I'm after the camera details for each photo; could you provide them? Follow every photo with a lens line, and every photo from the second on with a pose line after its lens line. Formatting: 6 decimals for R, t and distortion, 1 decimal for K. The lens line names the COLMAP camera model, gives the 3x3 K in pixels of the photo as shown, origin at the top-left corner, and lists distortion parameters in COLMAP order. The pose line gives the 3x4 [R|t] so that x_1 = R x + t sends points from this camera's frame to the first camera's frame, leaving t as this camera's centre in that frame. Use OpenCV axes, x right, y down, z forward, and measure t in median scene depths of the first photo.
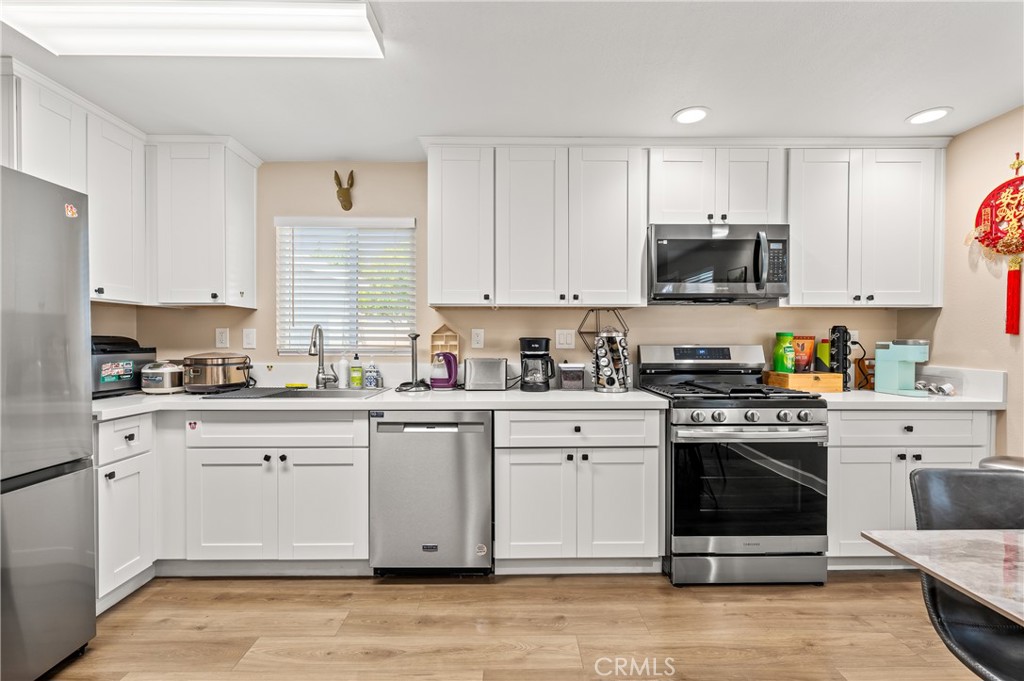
lens RADIAL K [[454.6, 0, 513.4], [0, 454.6, 344.6], [0, 0, 1]] dist [-0.001735, 0.000947]
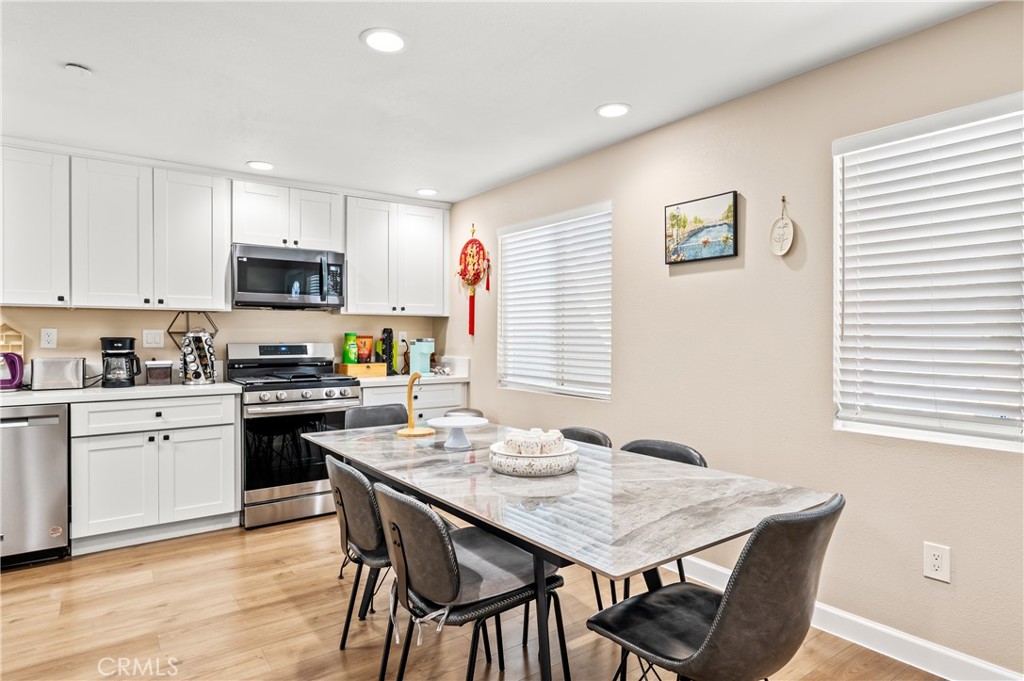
lens RADIAL K [[576.4, 0, 509.7], [0, 576.4, 337.3], [0, 0, 1]] dist [-0.001262, 0.002758]
pose [[0.816546, -0.002003, 0.577277, 0.018216], [0.008885, 0.999919, -0.009098, 0.005096], [-0.577212, 0.012558, 0.816498, -0.671559]]
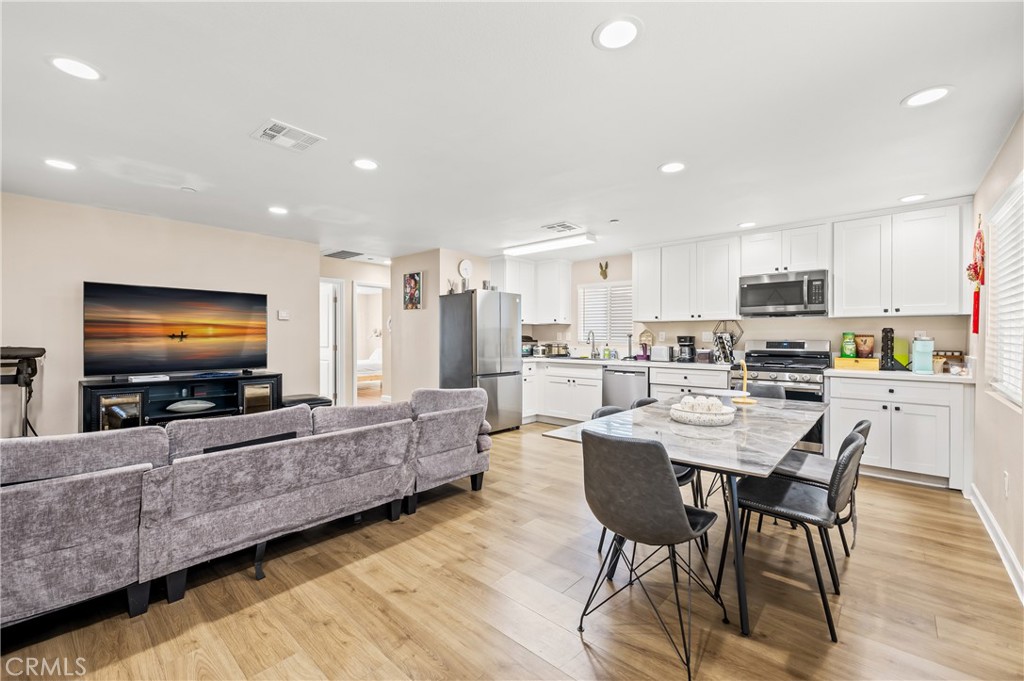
lens RADIAL K [[430.1, 0, 510.4], [0, 430.1, 336.4], [0, 0, 1]] dist [-0.000813, 0.000113]
pose [[0.737007, -0.000717, -0.675885, 0.813574], [-0.007941, 0.999921, -0.009719, 0.011338], [0.675839, 0.012530, 0.736943, -0.982679]]
